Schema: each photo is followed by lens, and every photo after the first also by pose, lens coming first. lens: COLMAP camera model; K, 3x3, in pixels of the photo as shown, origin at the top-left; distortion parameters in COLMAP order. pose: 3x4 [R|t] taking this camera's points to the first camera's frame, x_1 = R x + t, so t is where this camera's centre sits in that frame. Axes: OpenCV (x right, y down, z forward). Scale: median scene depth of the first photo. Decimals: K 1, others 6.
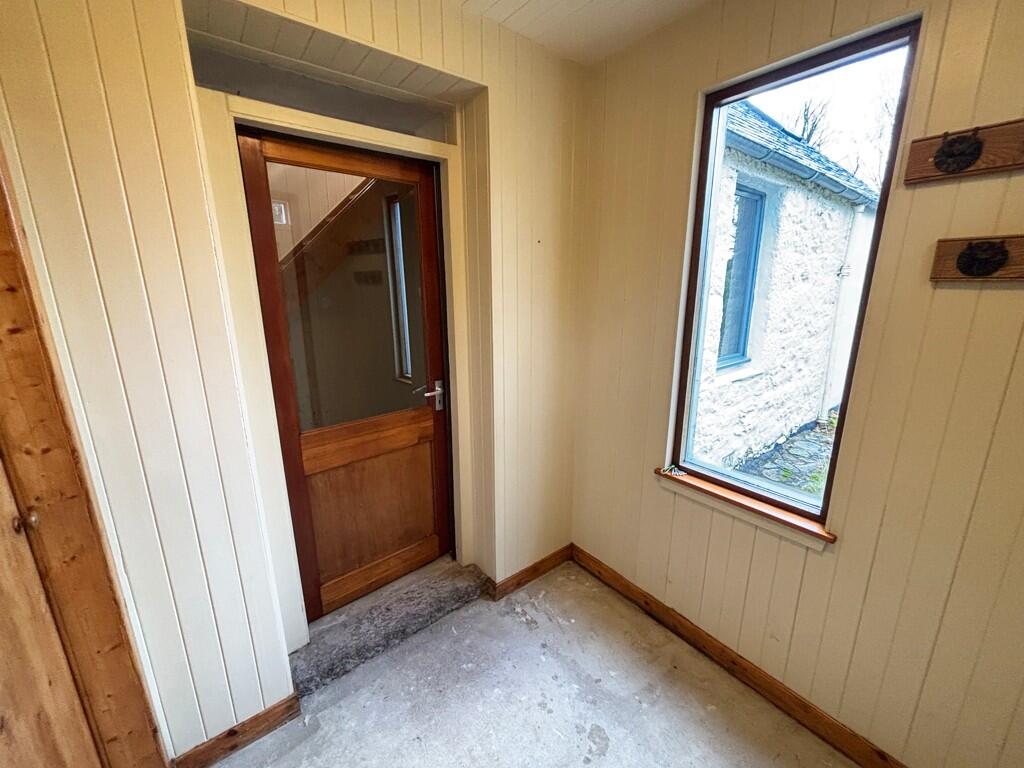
lens RADIAL K [[416.9, 0, 512.9], [0, 416.9, 384.2], [0, 0, 1]] dist [-0.000101, -0.000958]
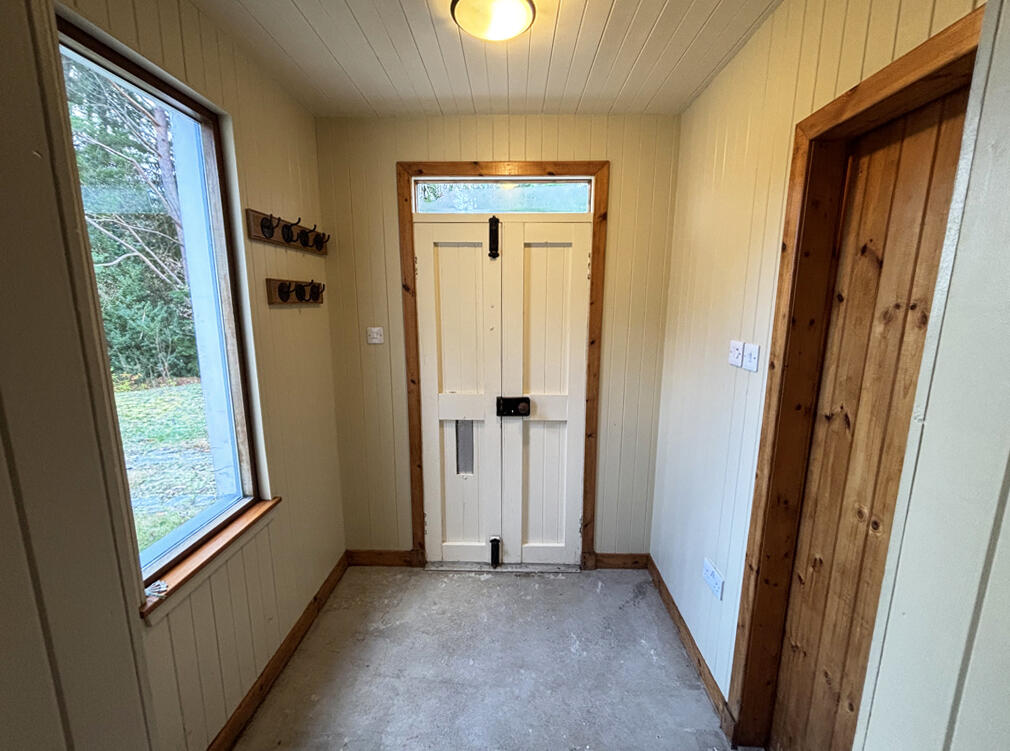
lens RADIAL K [[411.2, 0, 504.7], [0, 411.2, 377.1], [0, 0, 1]] dist [-0.000101, -0.000958]
pose [[-0.772611, -0.098672, 0.627165, -0.558192], [0.157501, 0.927179, 0.339901, -0.310325], [-0.615033, 0.361390, -0.700808, 1.342522]]
